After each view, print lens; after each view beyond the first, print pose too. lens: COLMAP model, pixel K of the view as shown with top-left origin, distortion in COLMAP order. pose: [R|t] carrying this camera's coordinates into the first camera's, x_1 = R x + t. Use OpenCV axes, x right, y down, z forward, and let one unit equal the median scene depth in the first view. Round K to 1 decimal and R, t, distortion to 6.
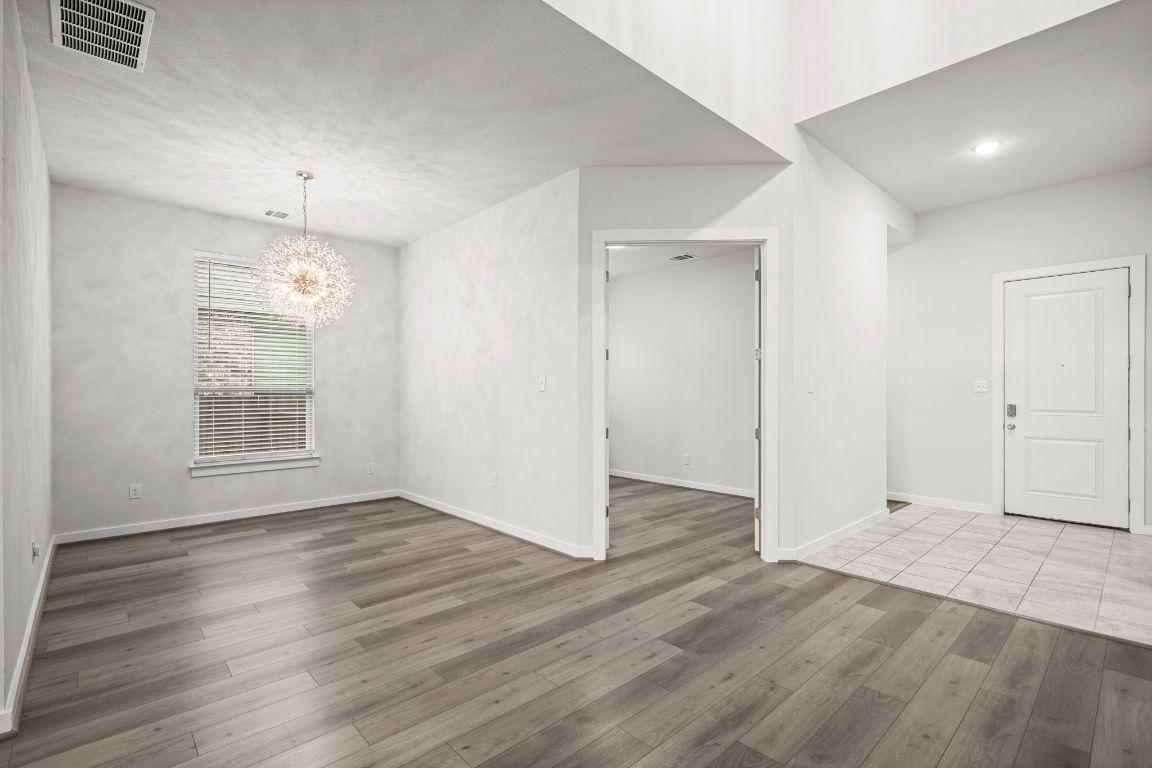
lens RADIAL K [[525.8, 0, 572.1], [0, 525.8, 393.8], [0, 0, 1]] dist [0.001671, -0.000196]
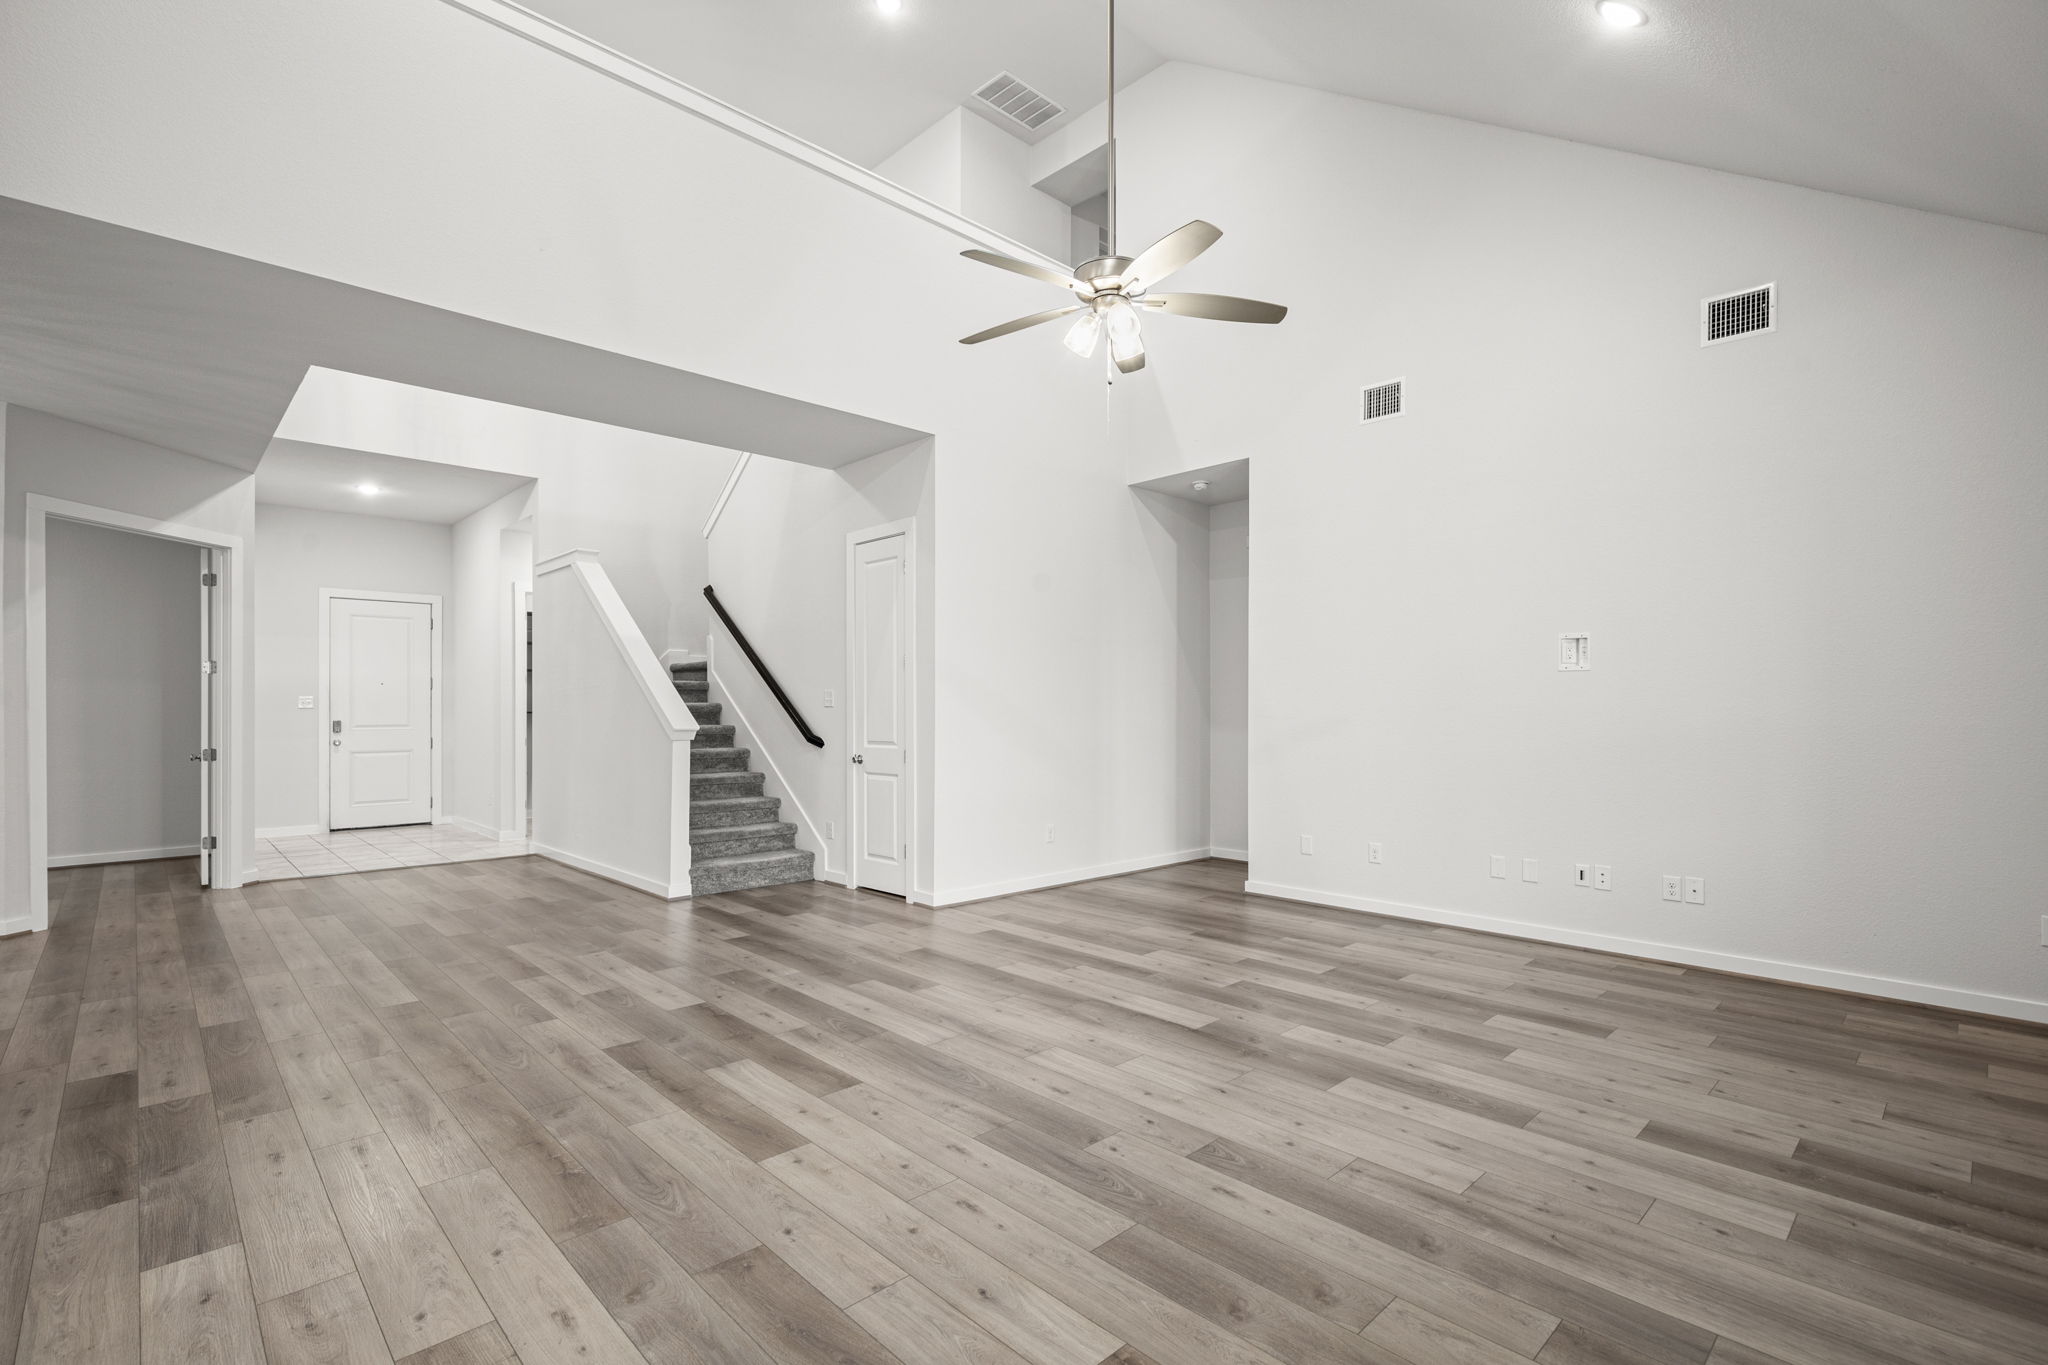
lens RADIAL K [[934.7, 0, 1040.9], [0, 934.7, 704.6], [0, 0, 1]] dist [0.001671, -0.000196]
pose [[-0.017858, 0.004494, 0.999830, -1.290373], [0.000563, 0.999990, -0.004485, -0.002605], [-0.999840, 0.000483, -0.017860, -0.409950]]
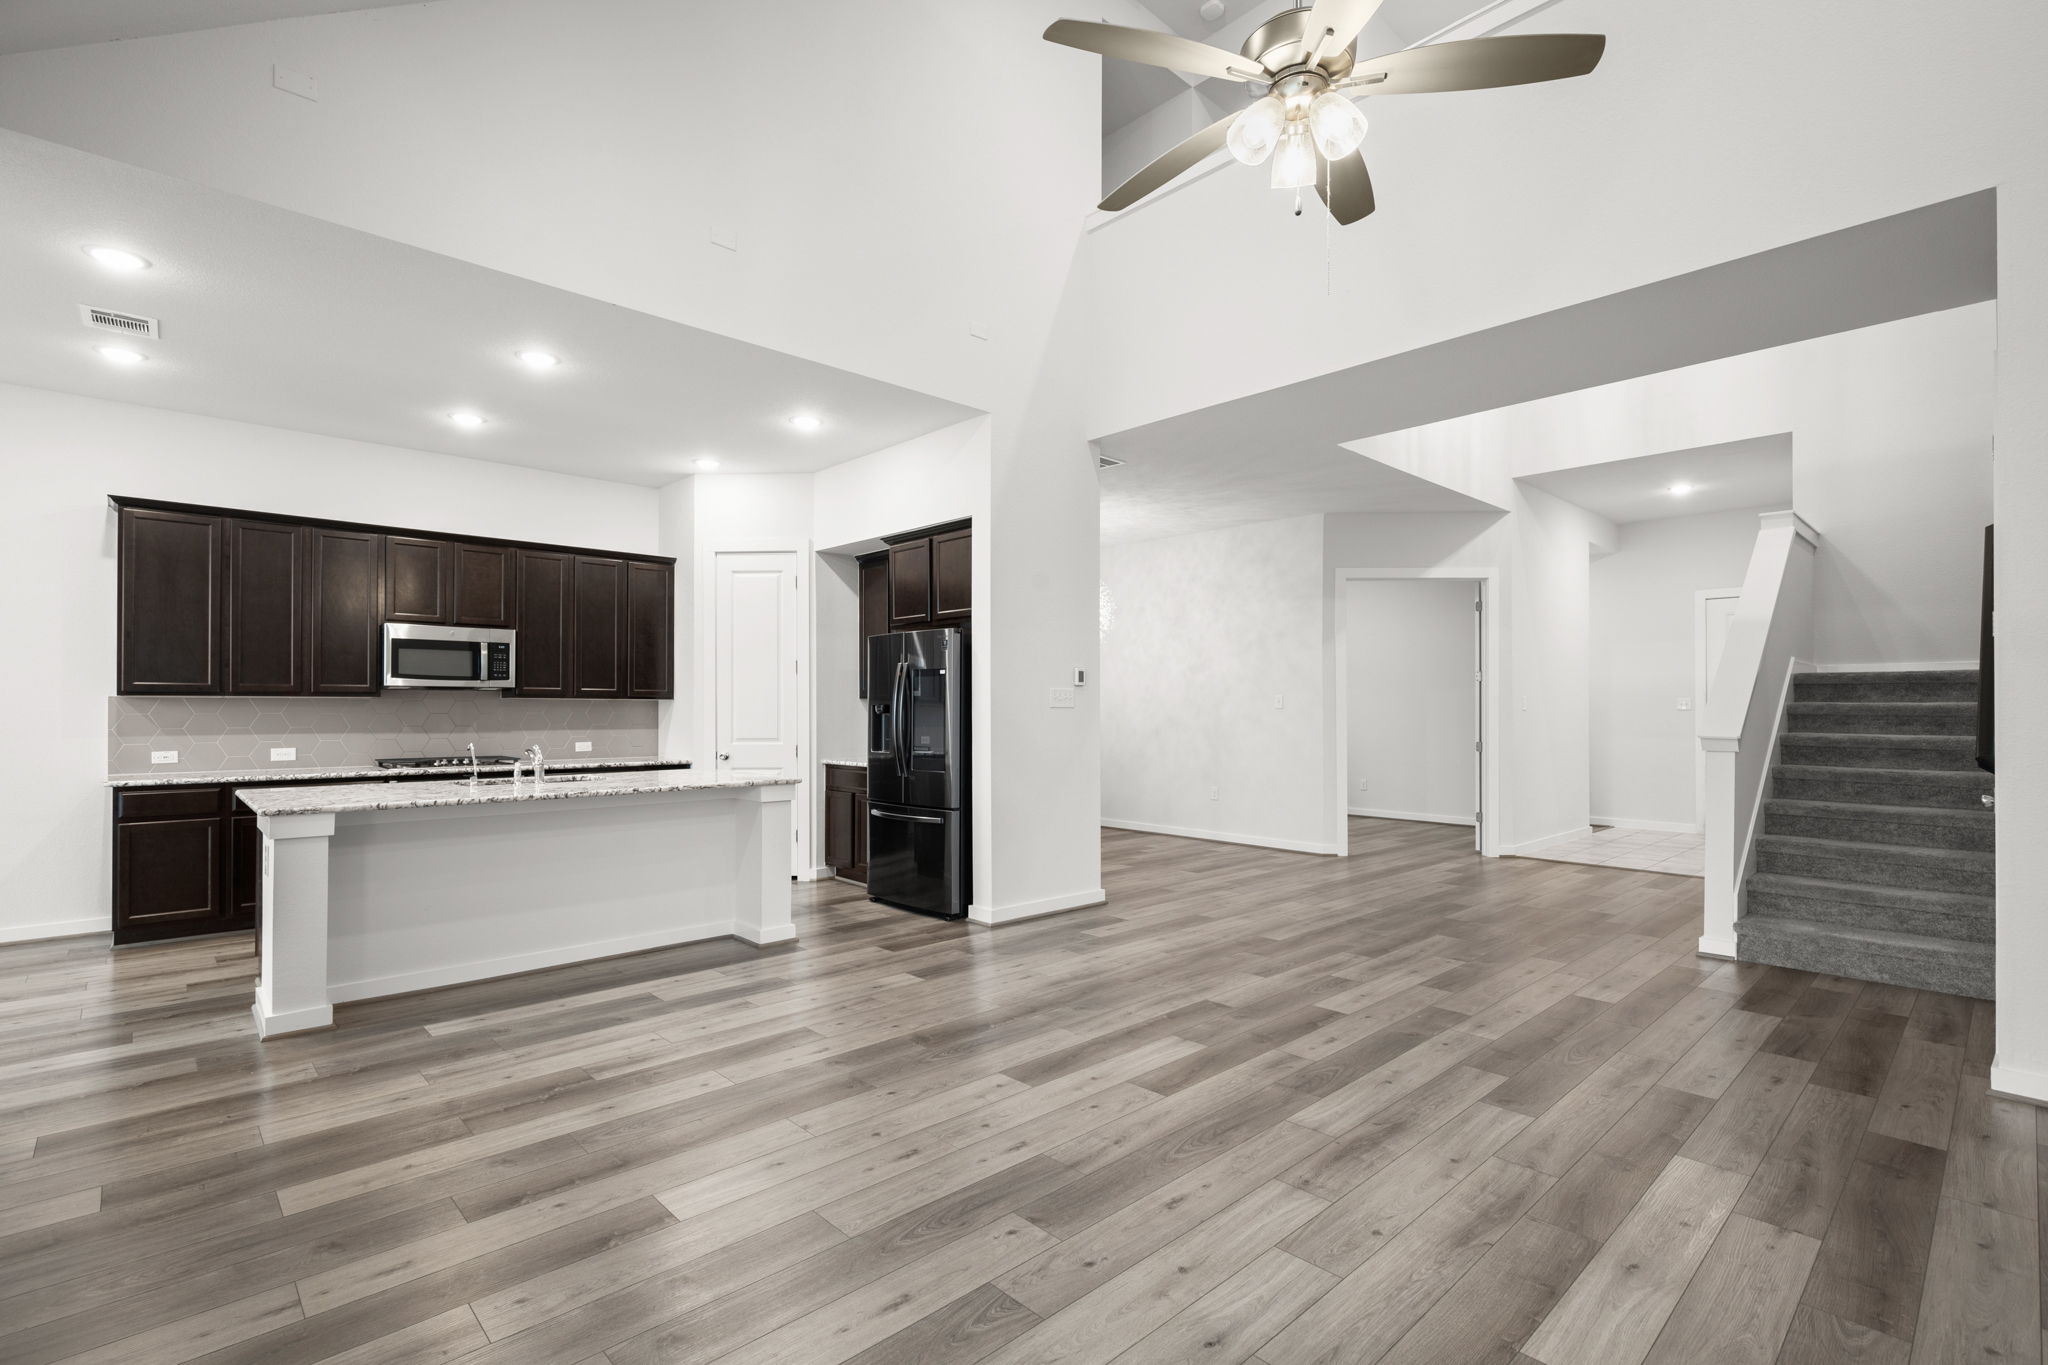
lens RADIAL K [[934.7, 0, 1019.9], [0, 934.7, 703.1], [0, 0, 1]] dist [0.001671, -0.000196]
pose [[0.999992, 0.000997, 0.003999, -0.645614], [-0.000970, 0.999977, -0.006710, -0.003044], [-0.004006, 0.006706, 0.999969, -1.015152]]
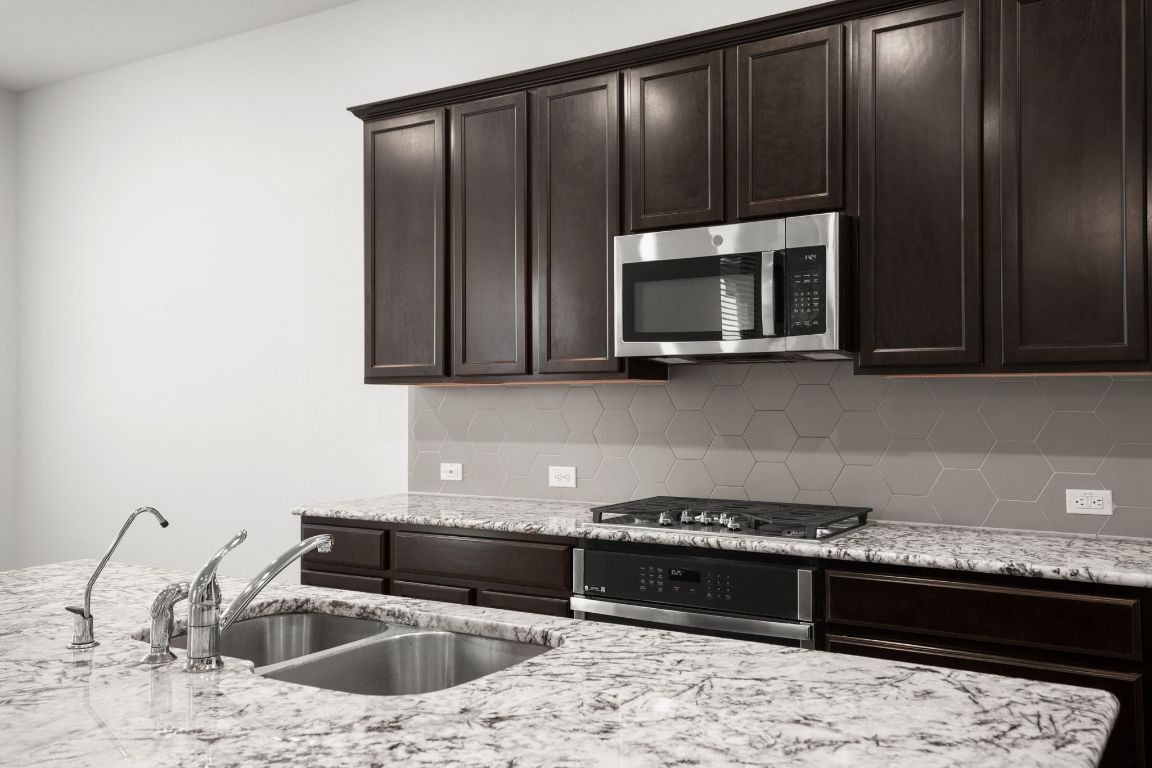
lens RADIAL K [[1048.9, 0, 583.2], [0, 1048.9, 379.5], [0, 0, 1]] dist [0.035042, 0.000000]
pose [[0.238727, -0.016507, -0.970946, -0.813916], [0.007656, 0.999856, -0.015116, -0.008541], [0.971056, -0.003825, 0.238819, 0.185720]]
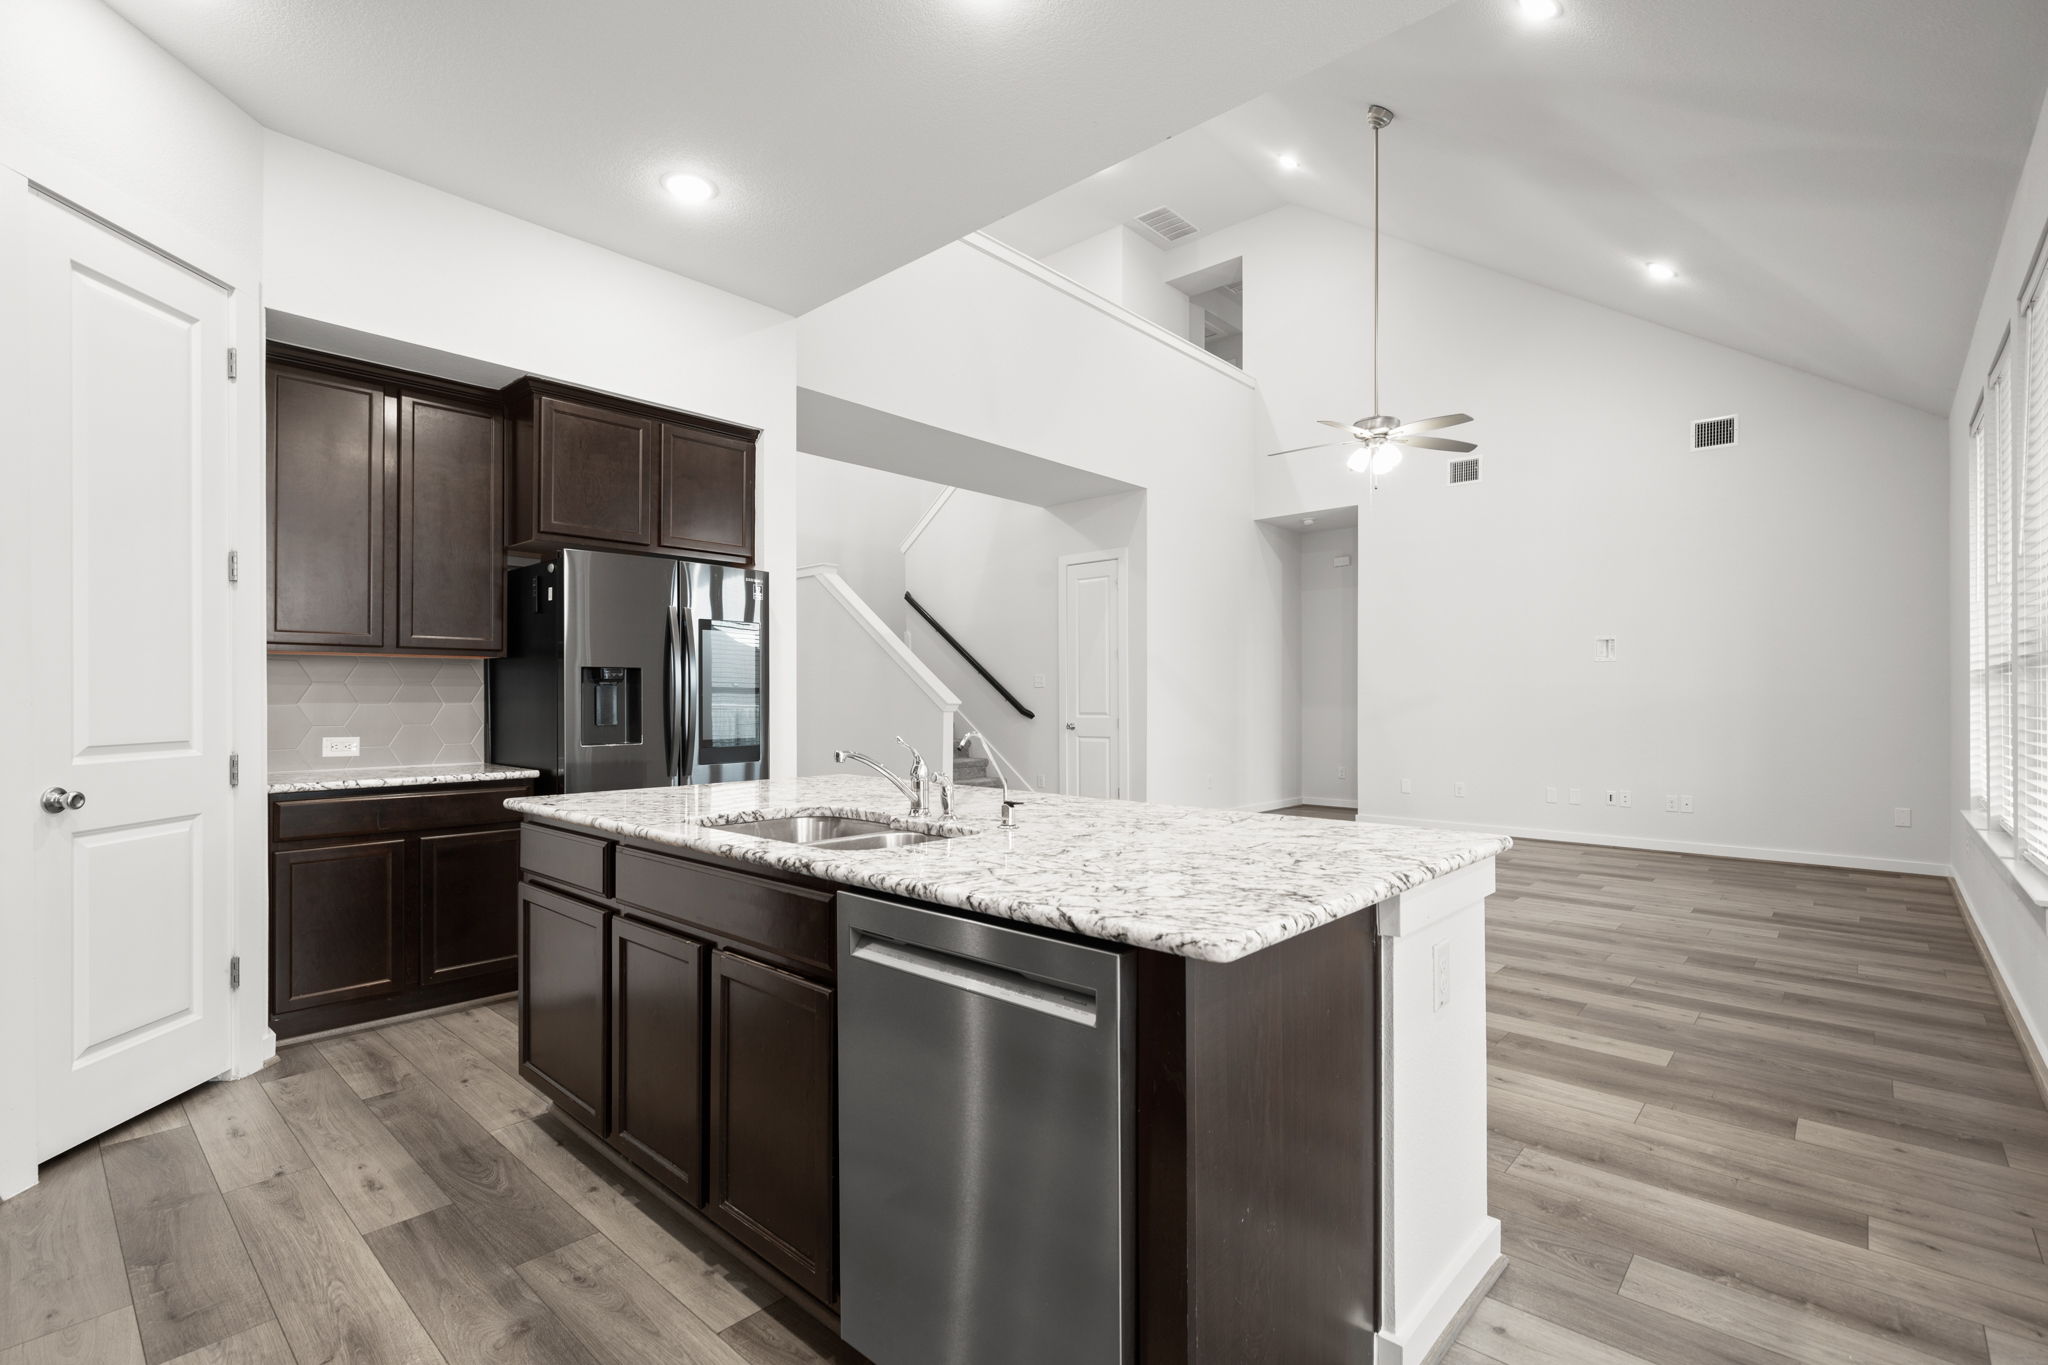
lens RADIAL K [[934.7, 0, 1036.6], [0, 934.7, 694.9], [0, 0, 1]] dist [0.001671, -0.000196]
pose [[-0.089404, 0.004364, 0.995986, -1.784366], [-0.000045, 0.999990, -0.004385, 0.019592], [-0.995995, -0.000437, -0.089403, 0.123640]]
